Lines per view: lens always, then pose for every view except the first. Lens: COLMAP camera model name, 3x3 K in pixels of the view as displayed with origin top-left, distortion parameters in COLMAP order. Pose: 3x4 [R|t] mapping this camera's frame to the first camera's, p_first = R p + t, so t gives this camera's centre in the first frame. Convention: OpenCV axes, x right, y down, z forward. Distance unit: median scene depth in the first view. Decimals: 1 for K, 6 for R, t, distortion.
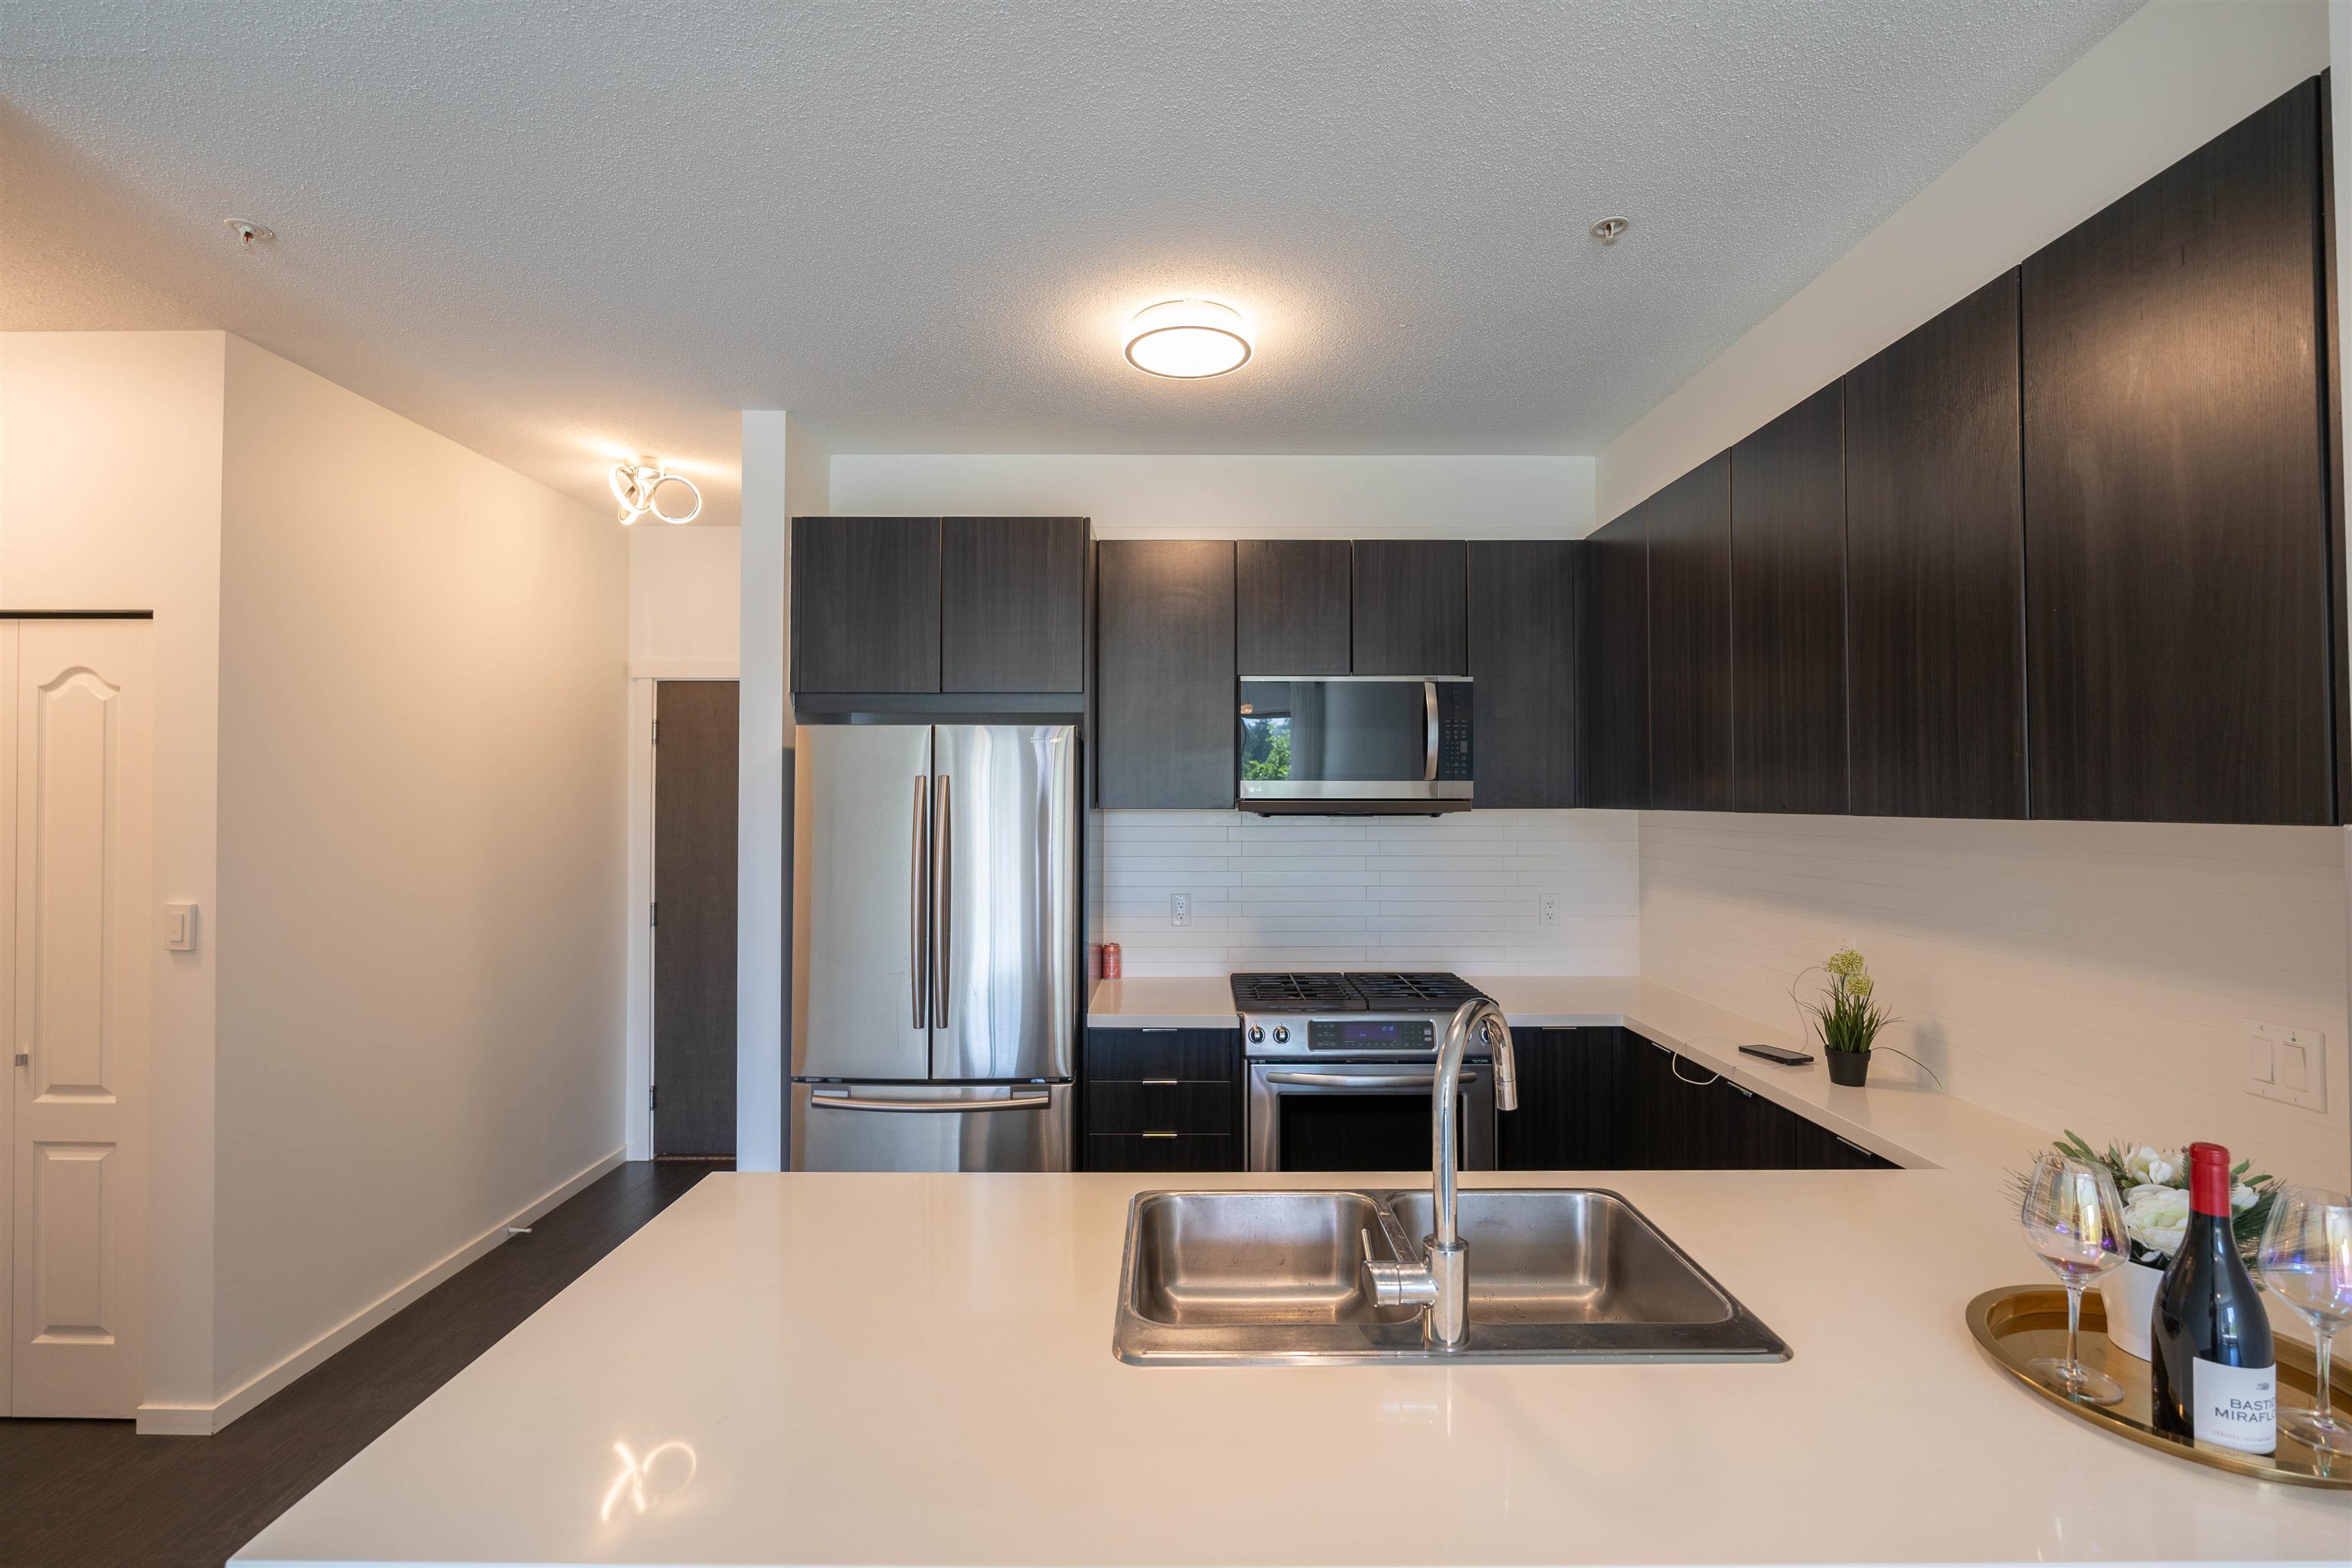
lens RADIAL K [[1033.1, 0, 1175.8], [0, 1033.1, 783.9], [0, 0, 1]] dist [-0.000670, 0.001339]
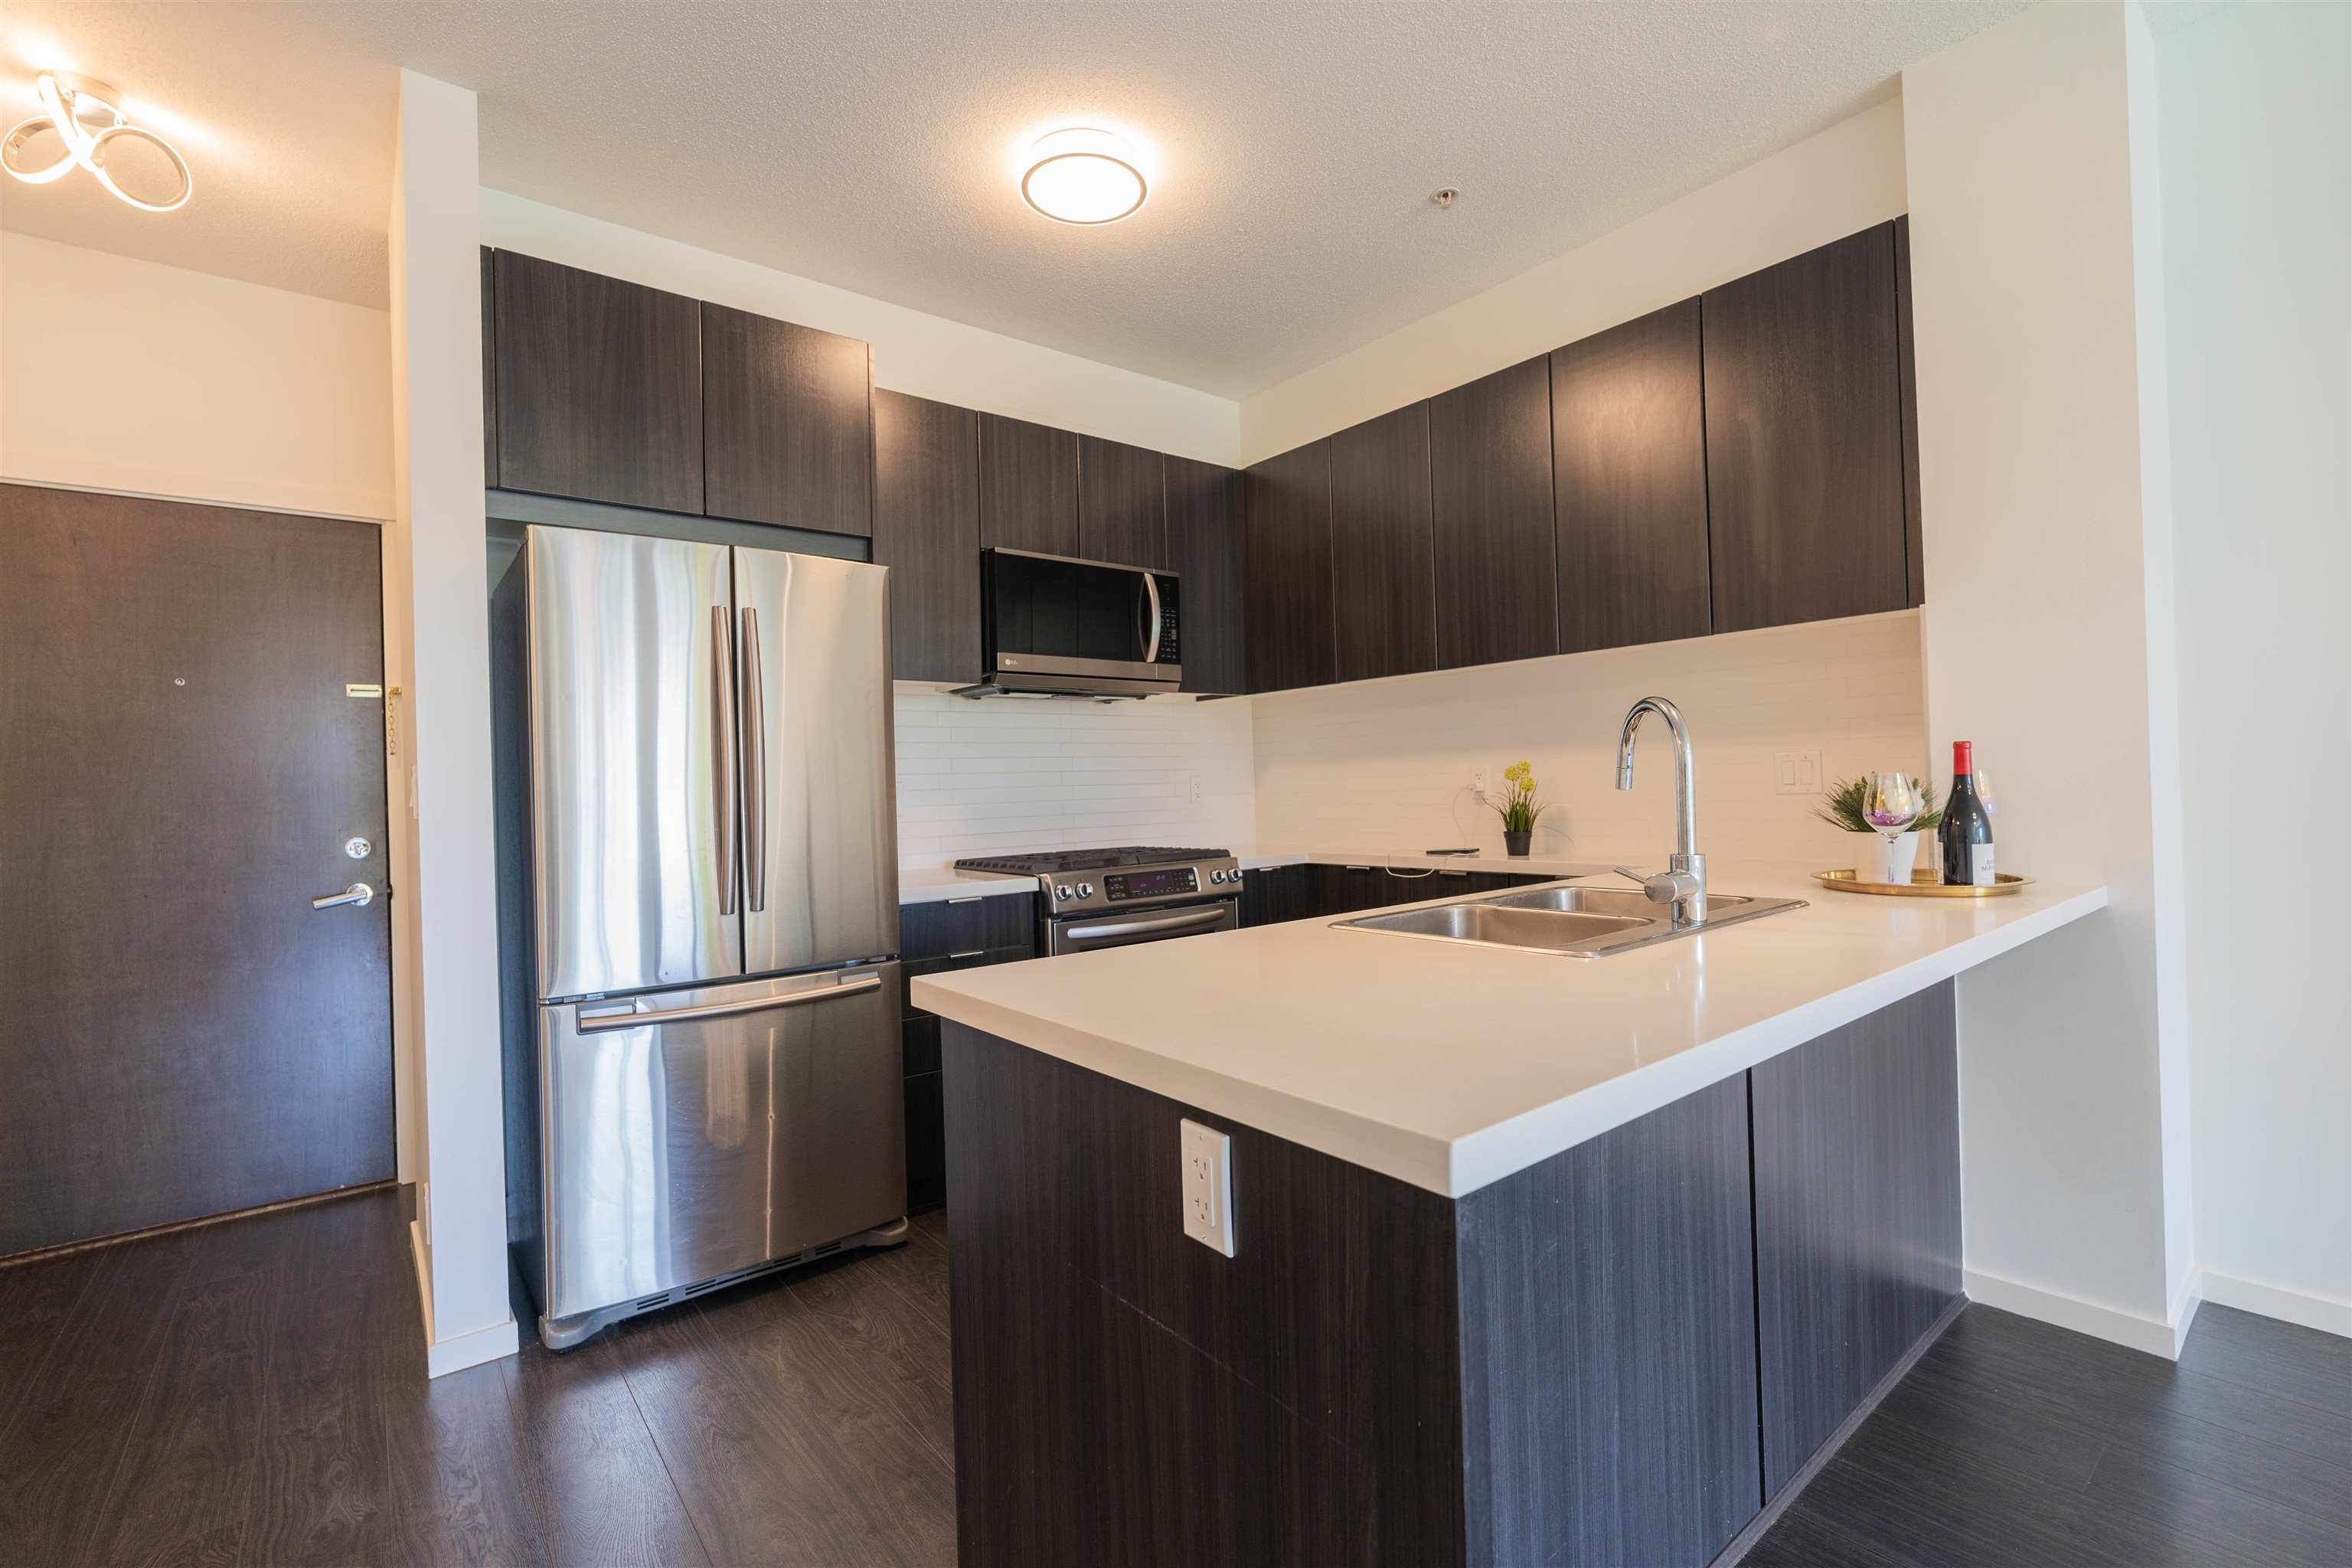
lens RADIAL K [[1033.1, 0, 1175.3], [0, 1033.1, 780.4], [0, 0, 1]] dist [-0.000670, 0.001339]
pose [[0.782032, -0.018248, 0.622972, -0.463108], [0.019478, 0.999799, 0.004834, 0.129110], [-0.622934, 0.008354, 0.782230, 0.134882]]
